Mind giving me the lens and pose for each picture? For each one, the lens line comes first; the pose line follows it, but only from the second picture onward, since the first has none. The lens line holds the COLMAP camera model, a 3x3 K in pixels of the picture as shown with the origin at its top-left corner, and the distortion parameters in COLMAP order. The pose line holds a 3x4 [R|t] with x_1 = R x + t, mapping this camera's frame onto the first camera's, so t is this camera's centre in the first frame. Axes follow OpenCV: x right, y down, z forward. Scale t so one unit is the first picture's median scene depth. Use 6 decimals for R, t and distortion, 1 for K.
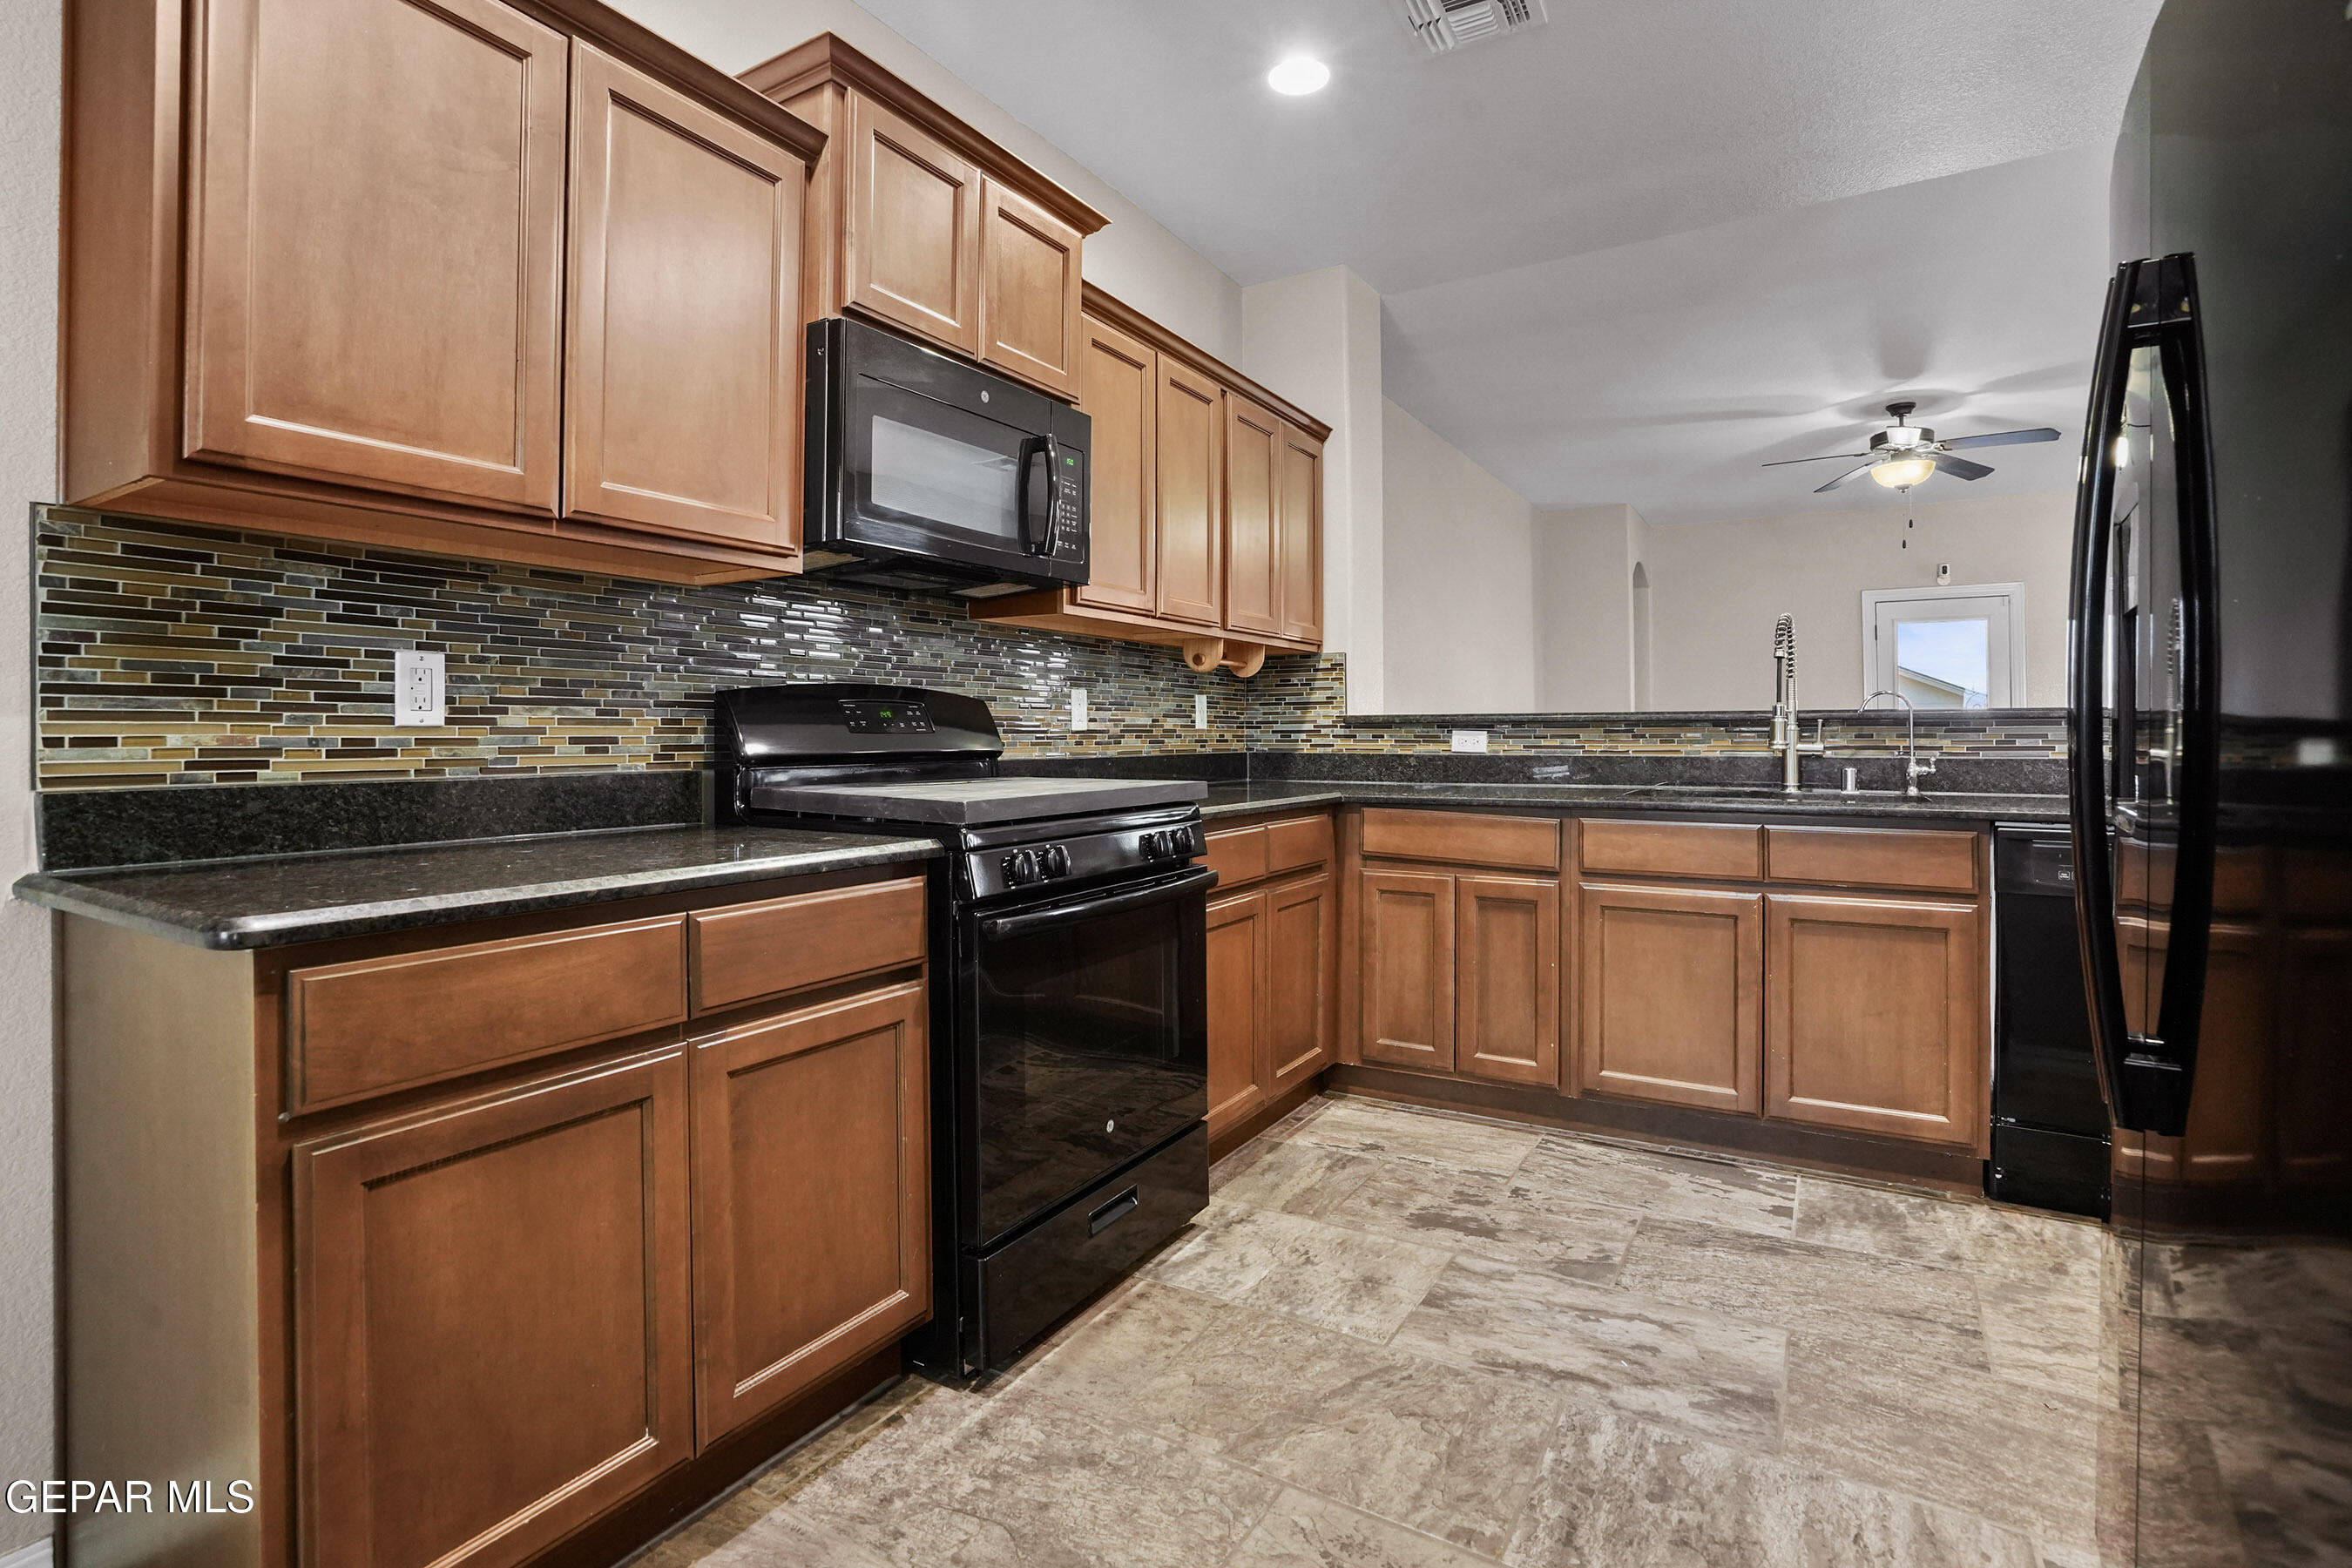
lens RADIAL K [[1079.3, 0, 1208.9], [0, 1079.3, 726.4], [0, 0, 1]] dist [-0.050607, 0.015945]
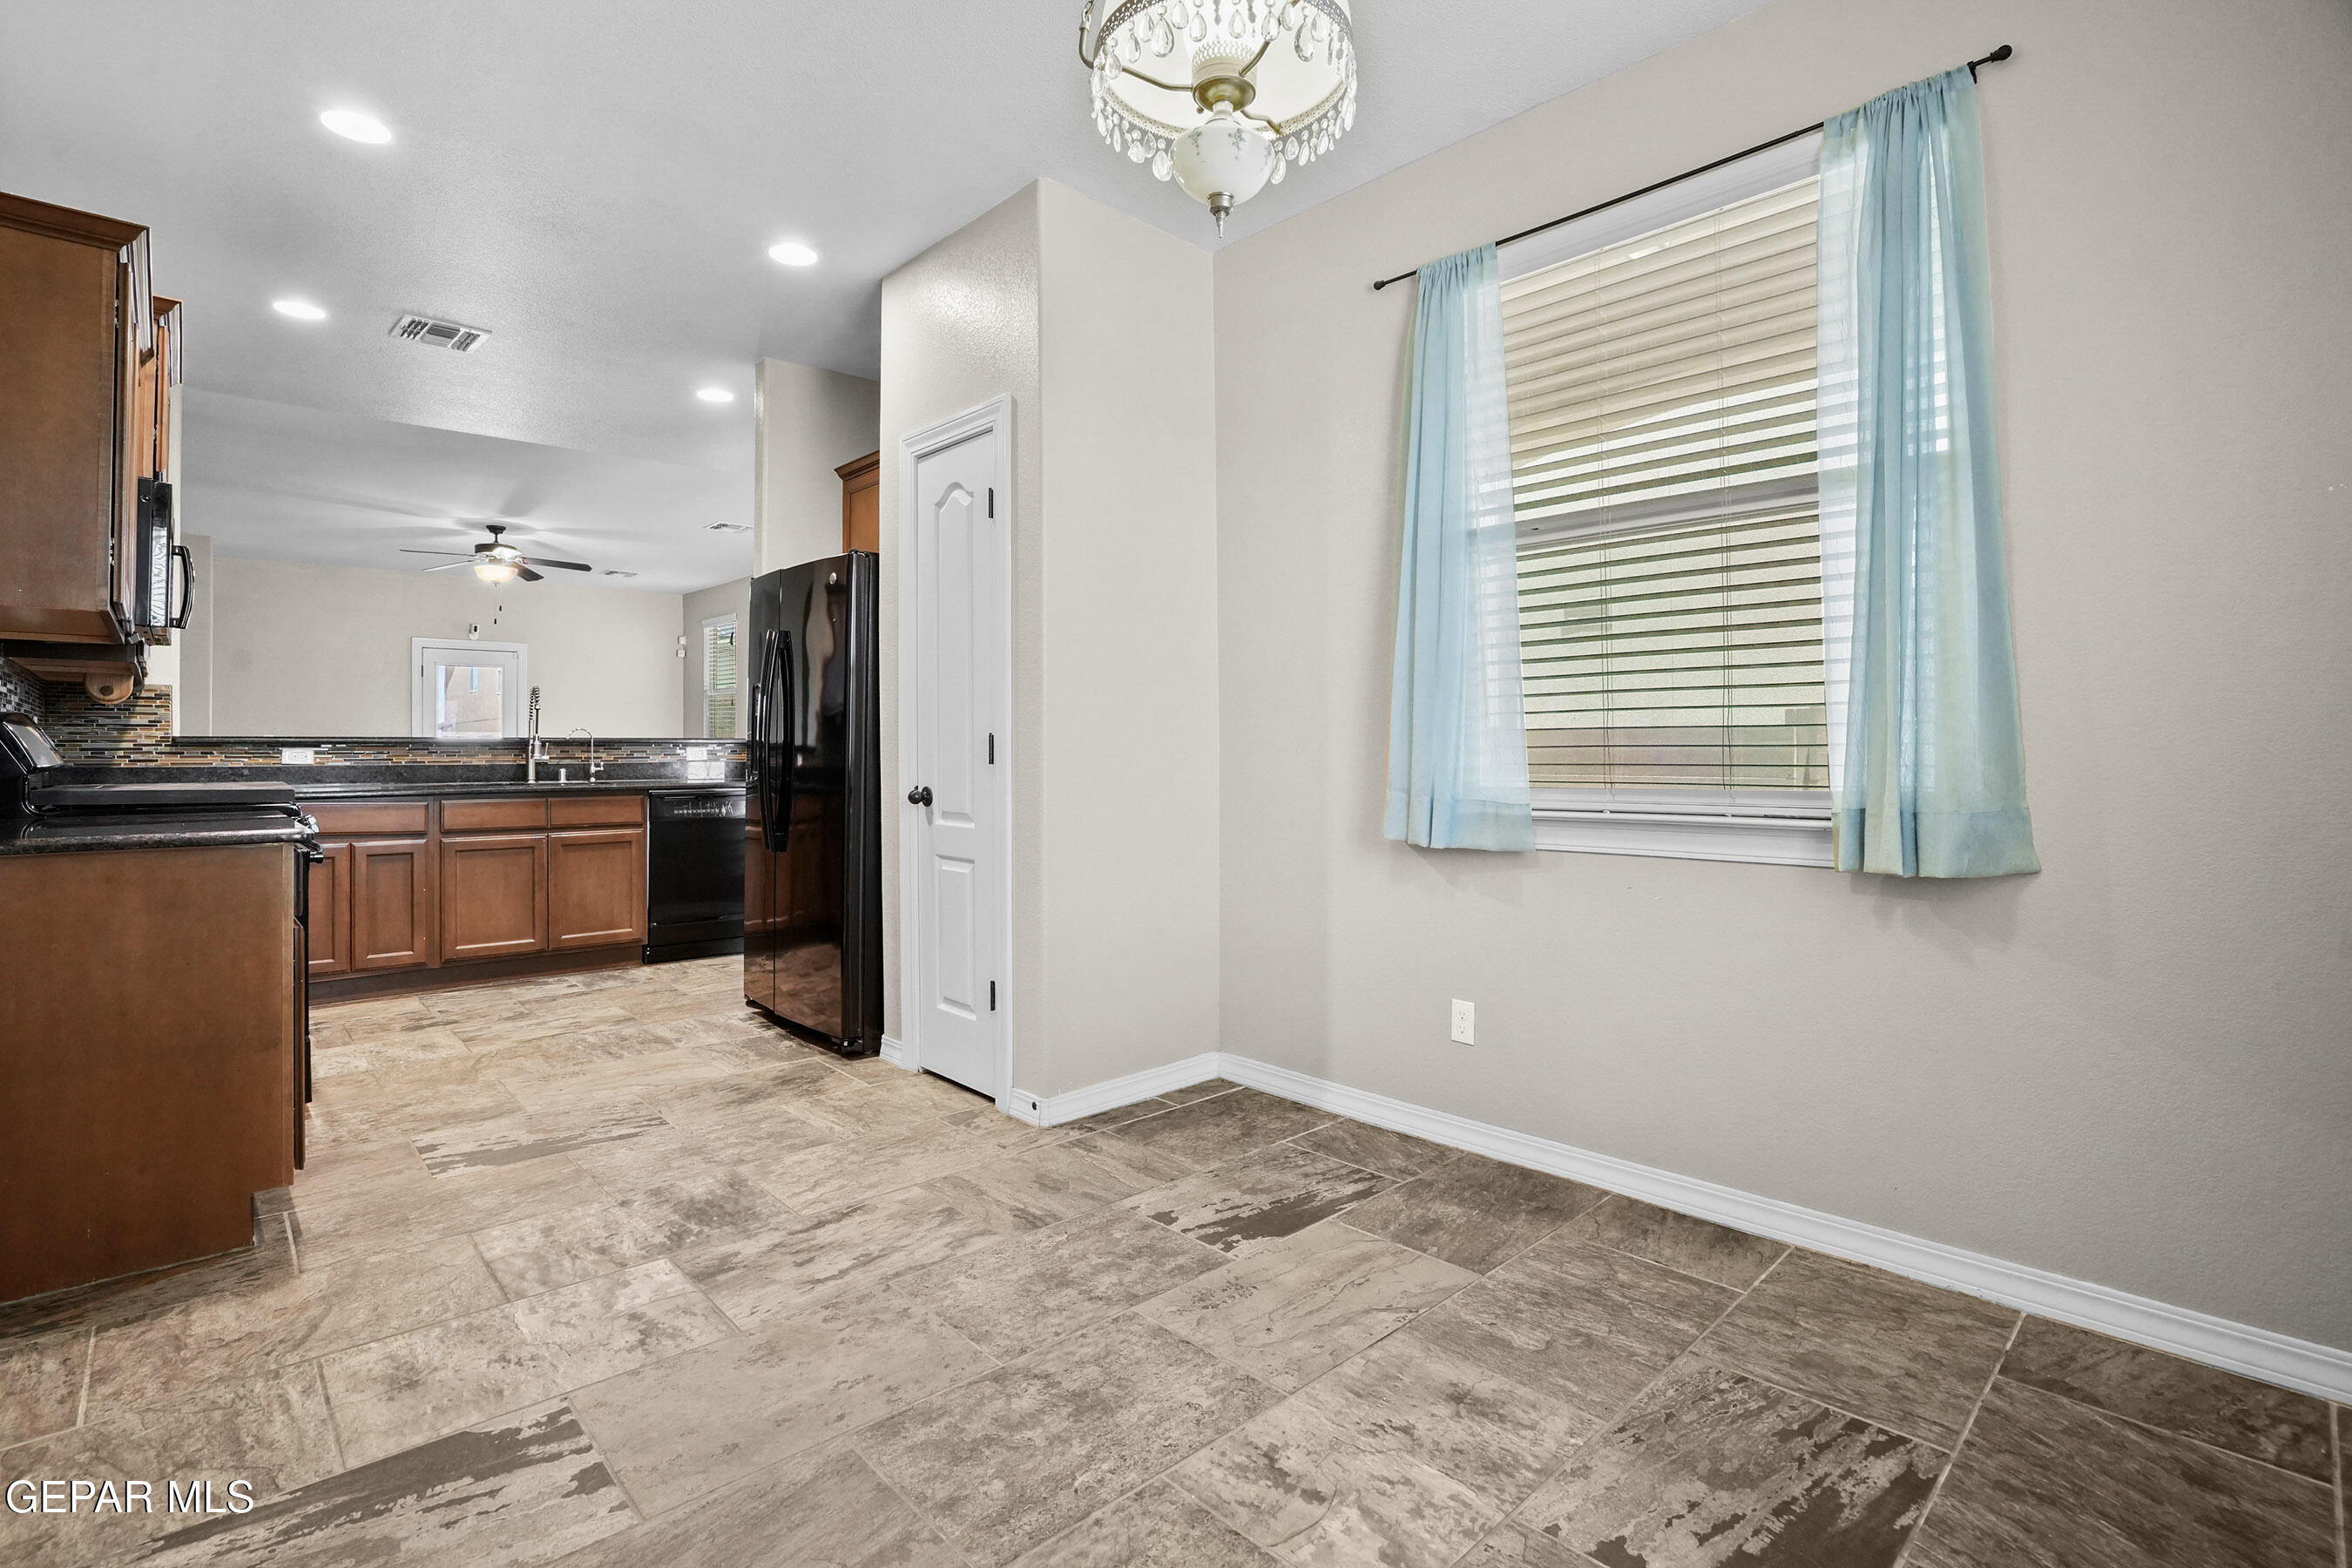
lens RADIAL K [[1079.3, 0, 1106.3], [0, 1079.3, 728.5], [0, 0, 1]] dist [-0.050607, 0.015945]
pose [[0.323778, 0.016518, 0.945989, -0.958510], [-0.004128, 0.999863, -0.016046, -0.006269], [-0.946124, 0.001290, 0.323802, -0.569884]]
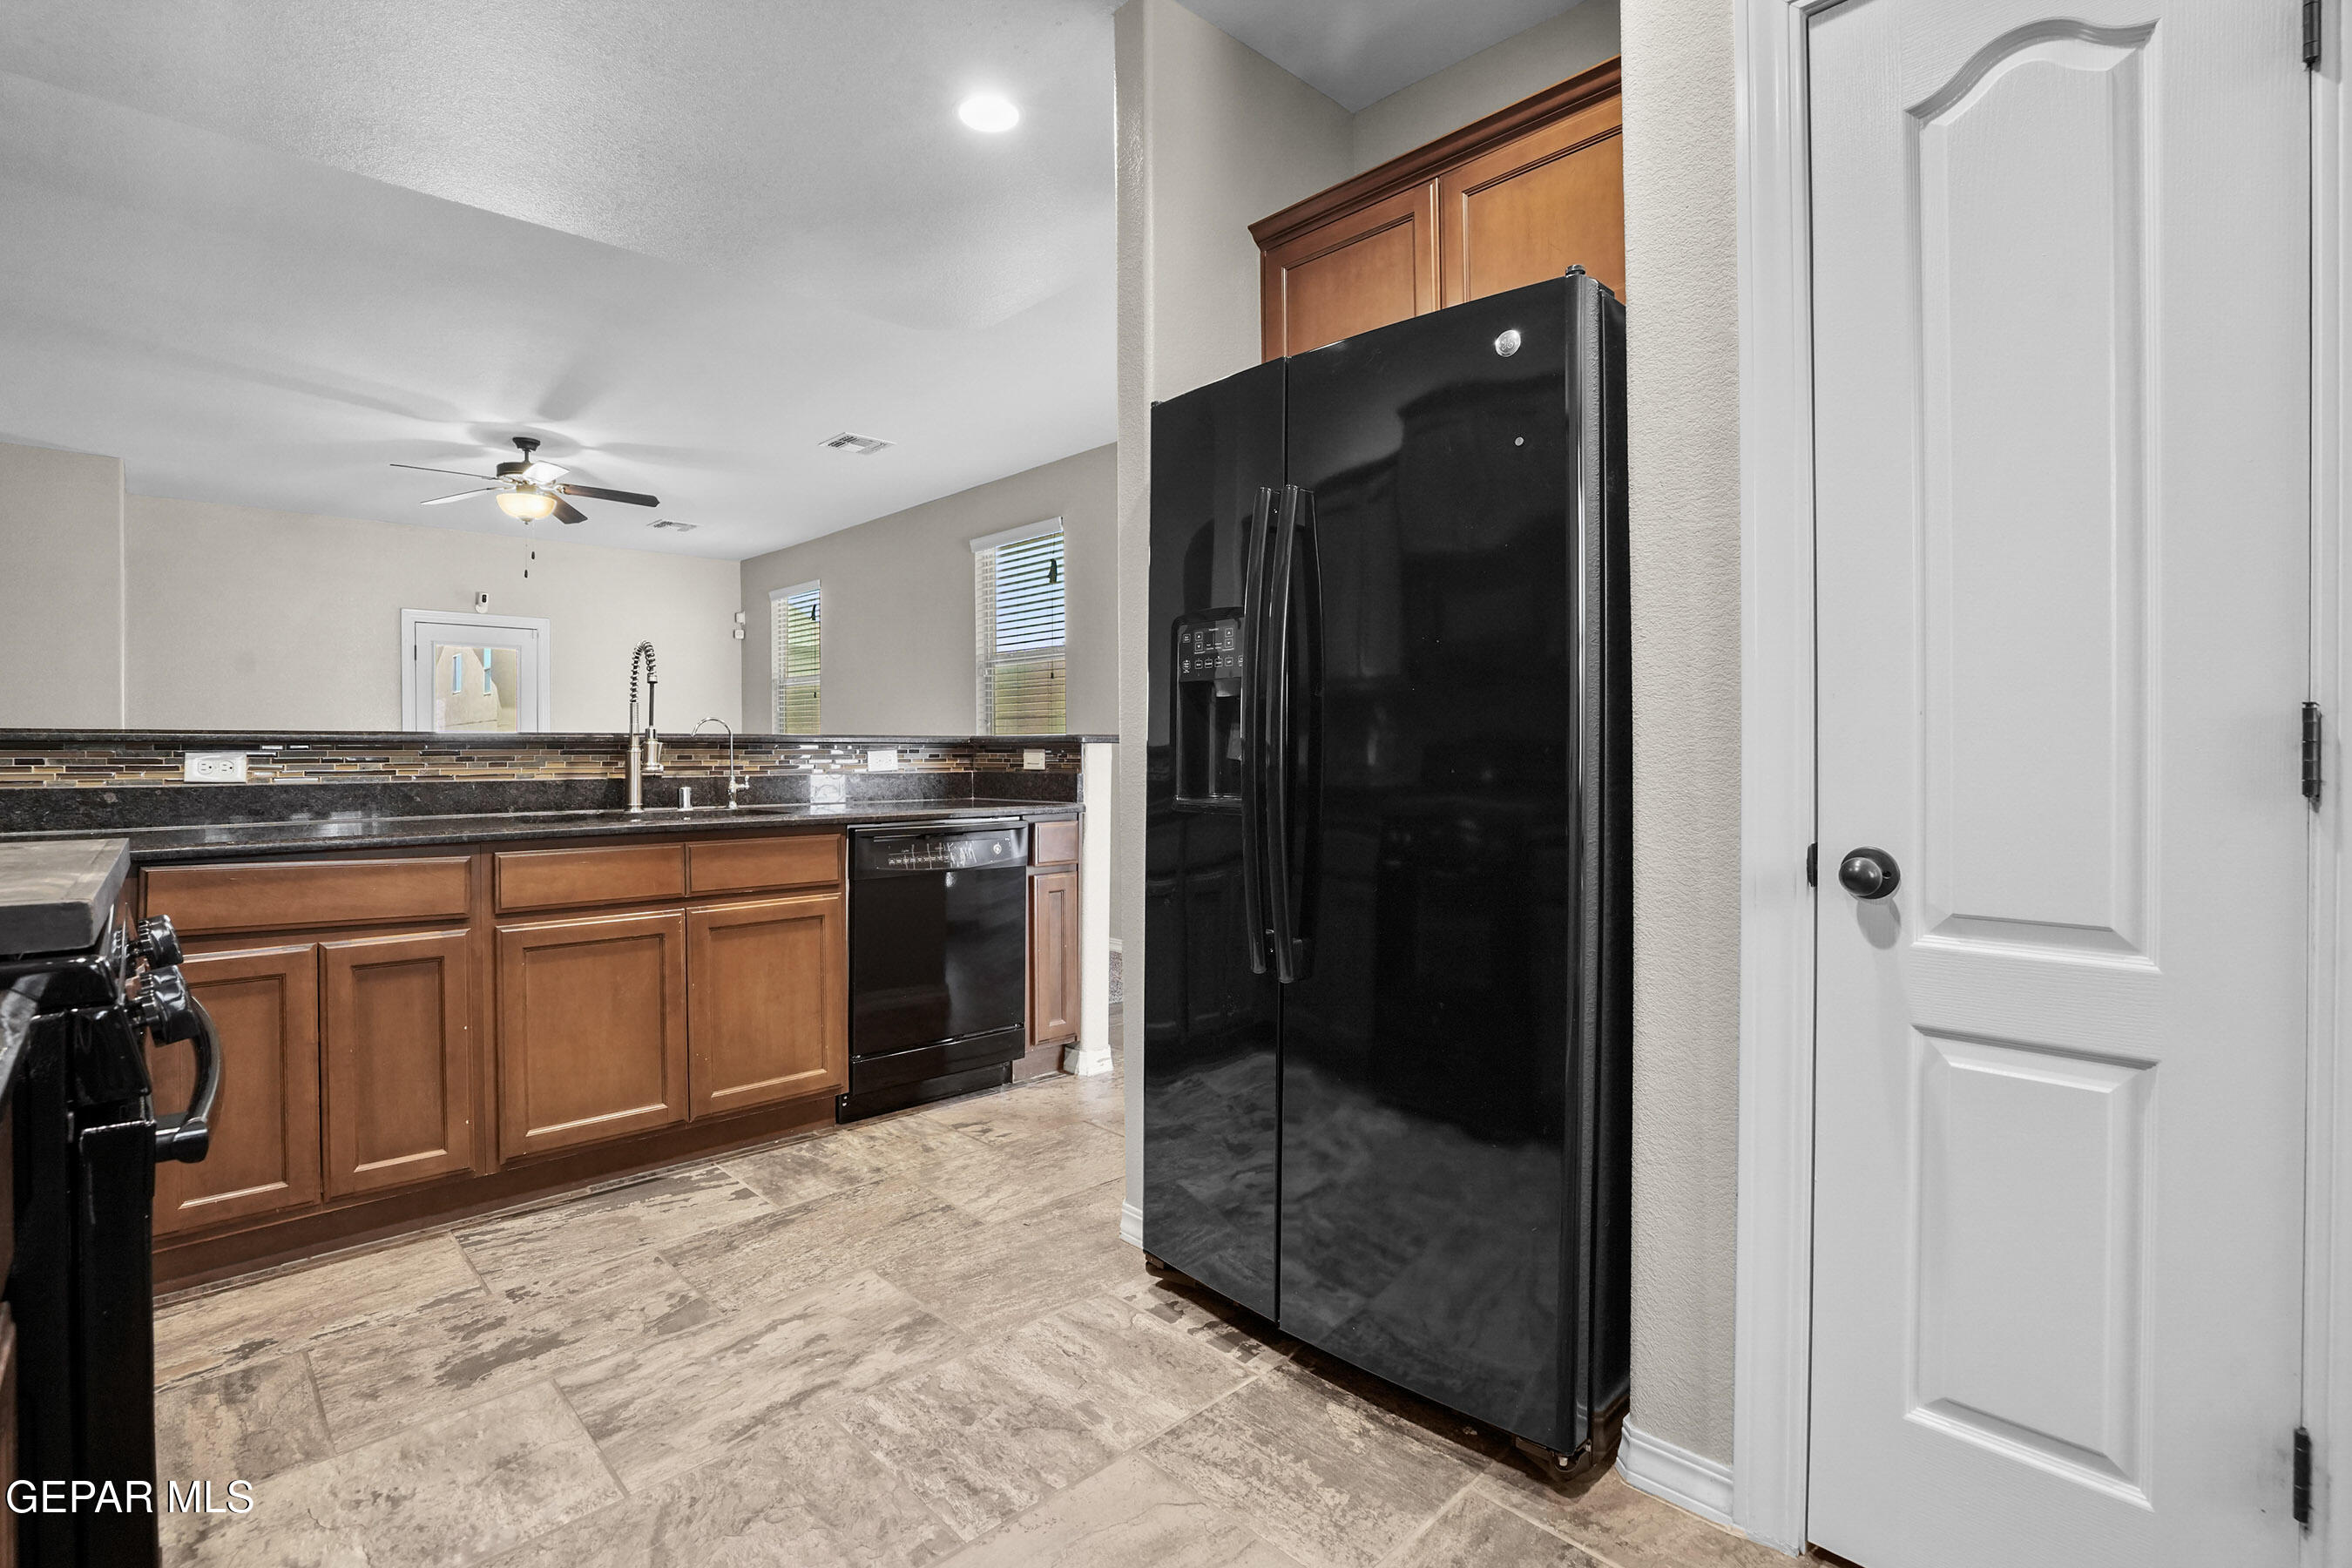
lens RADIAL K [[1079.3, 0, 1110.5], [0, 1079.3, 745.0], [0, 0, 1]] dist [-0.050607, 0.015945]
pose [[0.303707, 0.005747, 0.952748, -0.350598], [-0.003383, 0.999982, -0.004953, 0.000046], [-0.952759, -0.001719, 0.303721, 0.275451]]
